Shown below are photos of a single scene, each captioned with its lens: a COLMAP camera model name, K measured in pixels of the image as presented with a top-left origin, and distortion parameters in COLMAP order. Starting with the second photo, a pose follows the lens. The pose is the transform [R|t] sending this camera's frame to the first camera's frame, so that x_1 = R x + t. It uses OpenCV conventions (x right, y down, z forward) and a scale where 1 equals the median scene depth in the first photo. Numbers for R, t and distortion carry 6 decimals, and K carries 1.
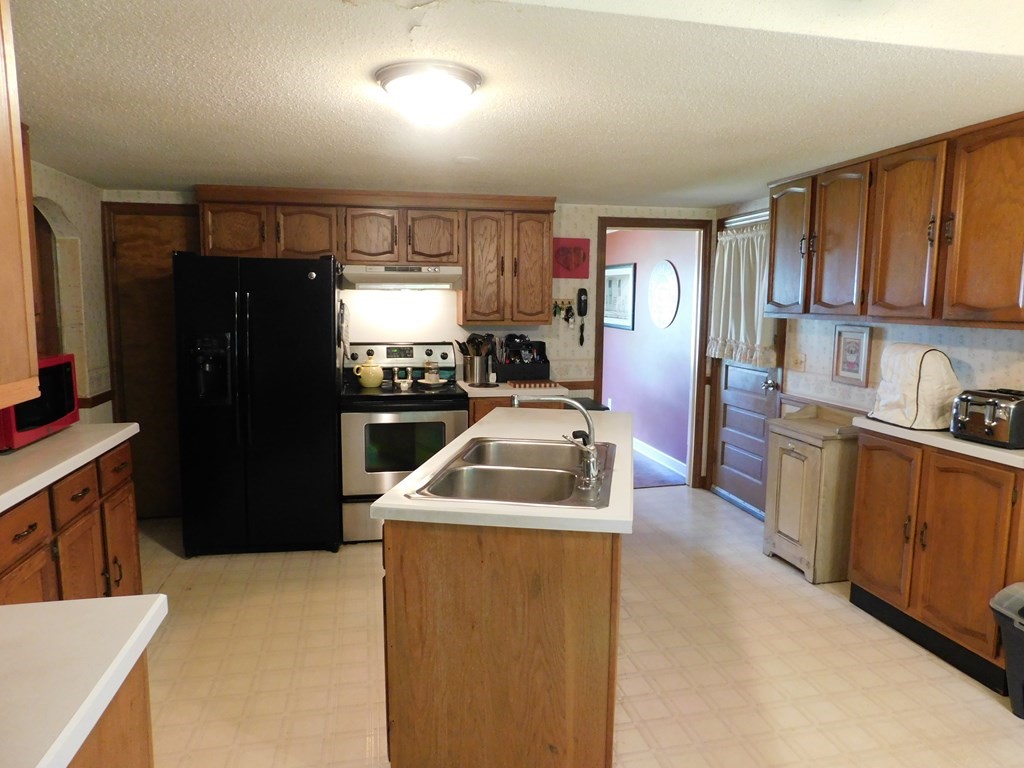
lens RADIAL K [[673.8, 0, 512.0], [0, 673.8, 384.0], [0, 0, 1]] dist [-0.071456, 0.054592]
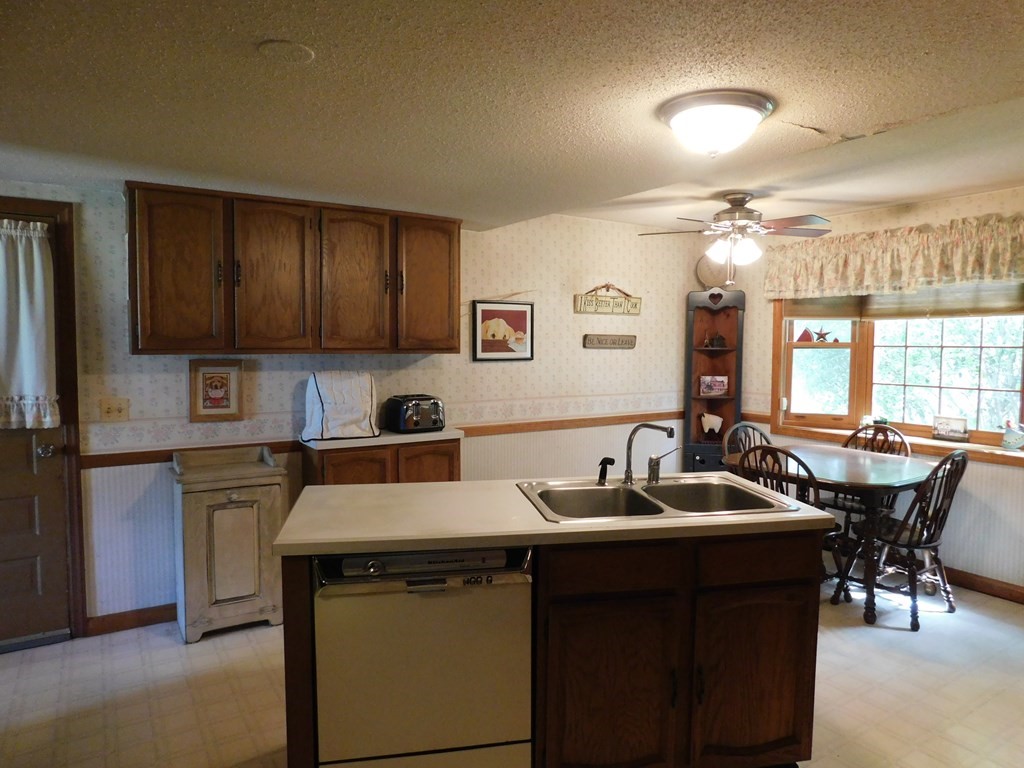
lens RADIAL K [[673.8, 0, 512.0], [0, 673.8, 384.0], [0, 0, 1]] dist [-0.071456, 0.054592]
pose [[-0.353130, -0.067219, 0.933156, -0.546921], [0.105791, 0.988150, 0.111215, -0.118048], [-0.929574, 0.137993, -0.341834, 0.964211]]
